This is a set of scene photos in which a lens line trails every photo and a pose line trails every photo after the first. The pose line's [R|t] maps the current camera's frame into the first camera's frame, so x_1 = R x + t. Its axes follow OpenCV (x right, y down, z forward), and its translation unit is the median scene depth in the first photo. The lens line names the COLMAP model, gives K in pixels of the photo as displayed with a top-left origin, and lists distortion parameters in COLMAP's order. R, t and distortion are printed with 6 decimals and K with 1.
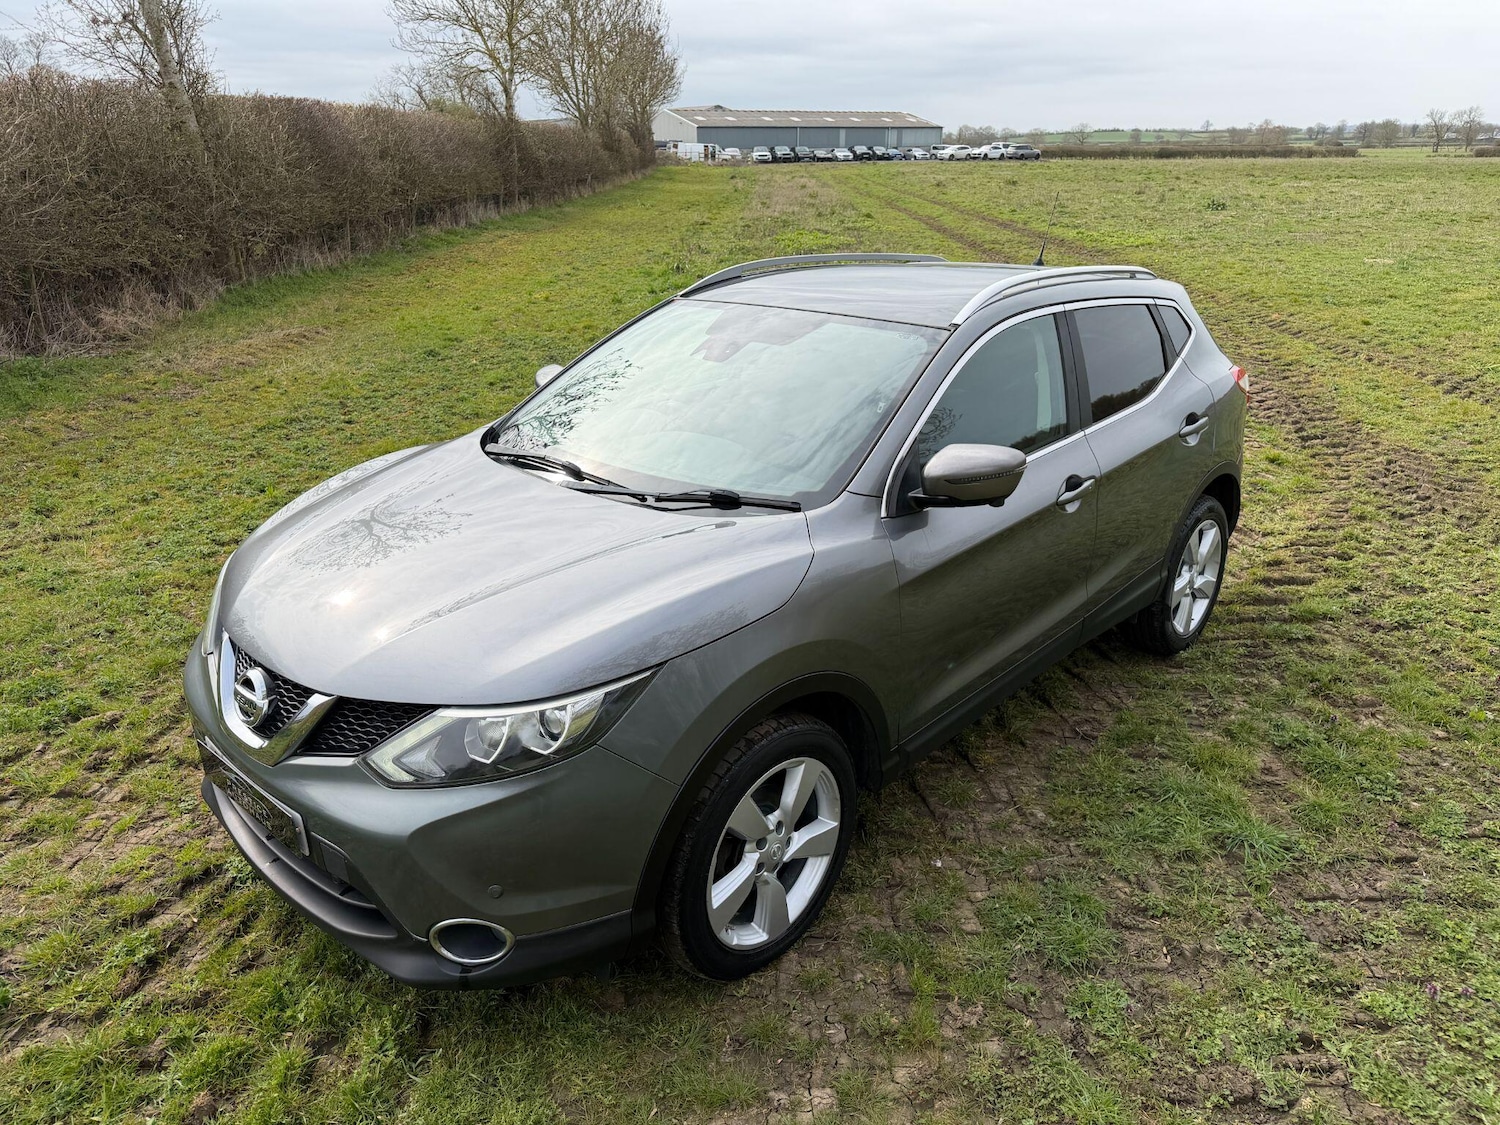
lens RADIAL K [[1059.3, 0, 744.0], [0, 1059.3, 569.6], [0, 0, 1]] dist [0.020205, -0.026687]
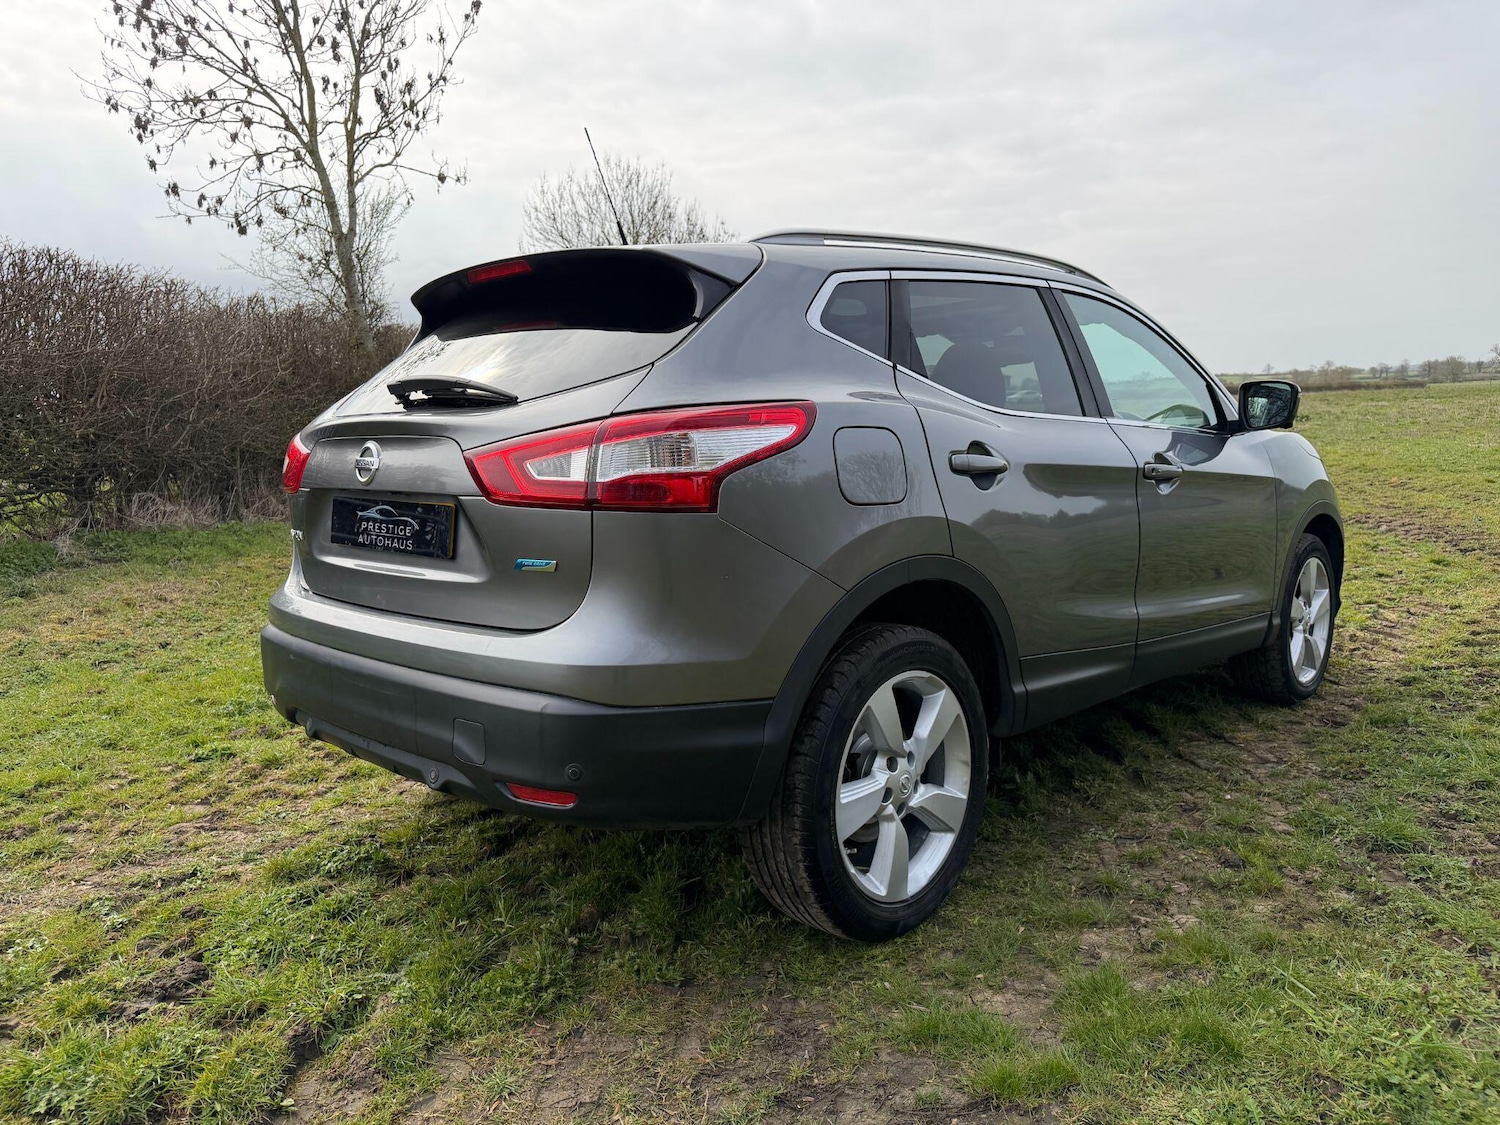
lens RADIAL K [[1059.3, 0, 744.0], [0, 1059.3, 569.6], [0, 0, 1]] dist [0.020205, -0.026687]
pose [[0.997255, -0.015931, -0.072308, -0.103957], [-0.000523, 0.975040, -0.222029, 0.151764], [0.074040, 0.221458, 0.972355, -0.036938]]
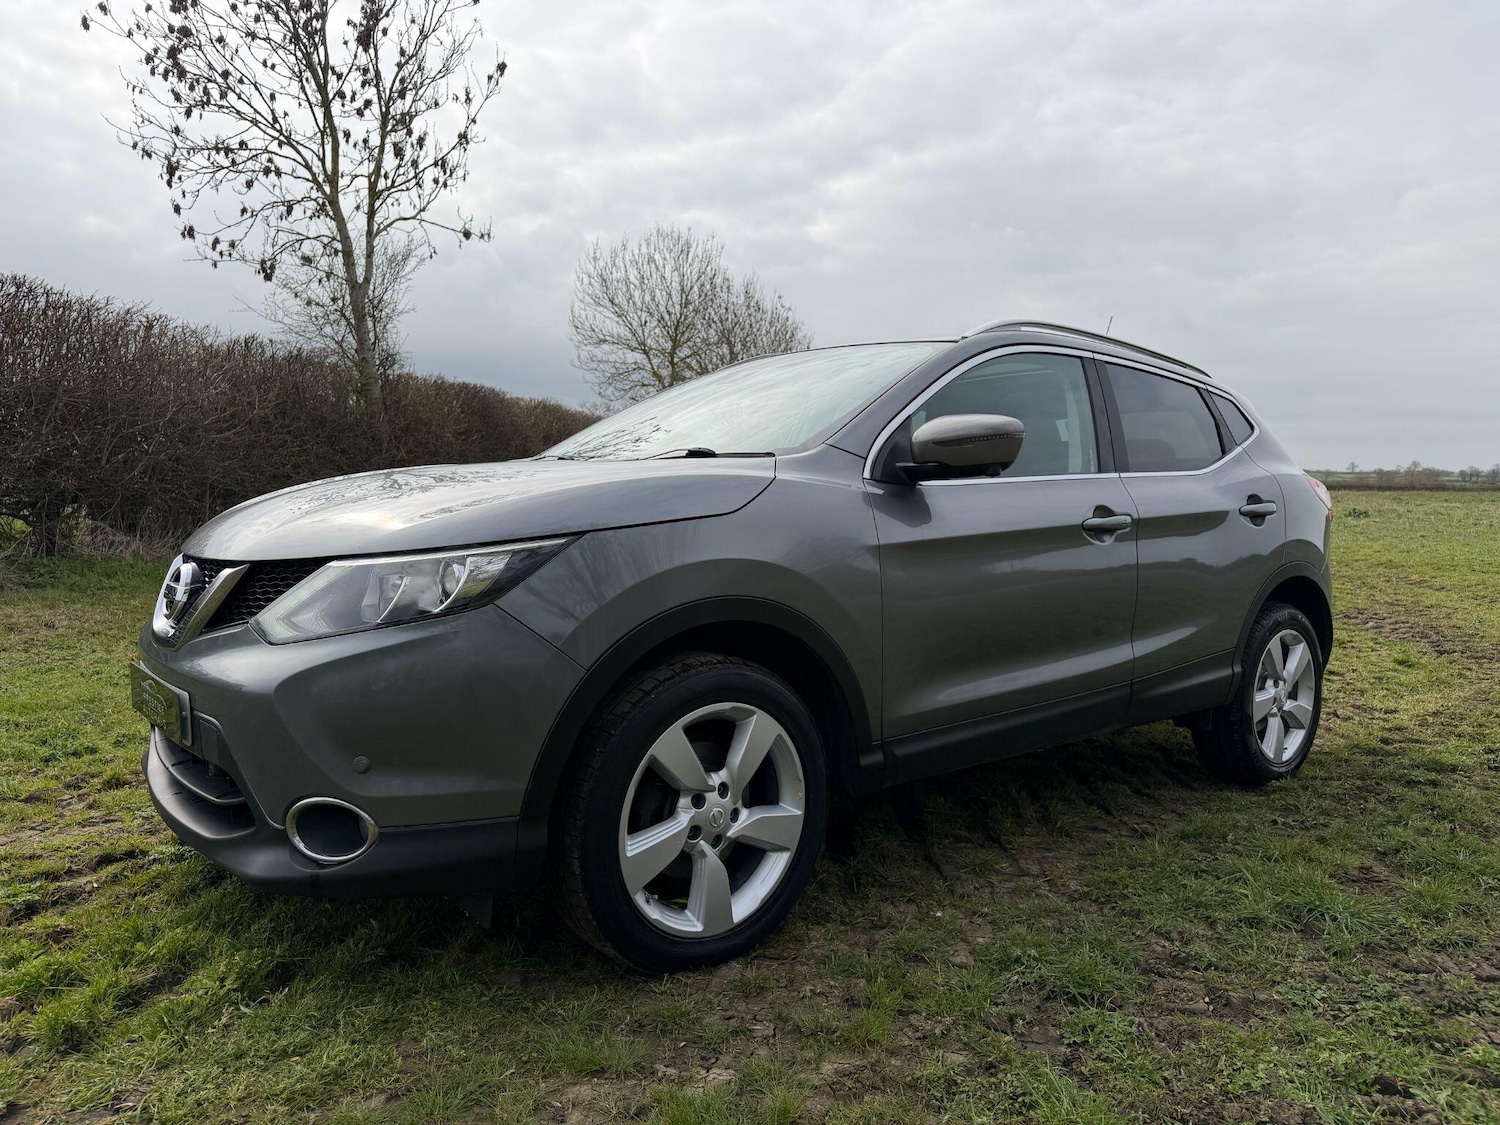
lens RADIAL K [[1058.3, 0, 749.9], [0, 1058.3, 567.4], [0, 0, 1]] dist [0.021004, -0.026115]
pose [[0.991030, 0.030818, -0.130041, 0.070825], [-0.067336, 0.955658, -0.286678, 0.138401], [0.115440, 0.292863, 0.949160, 0.057006]]
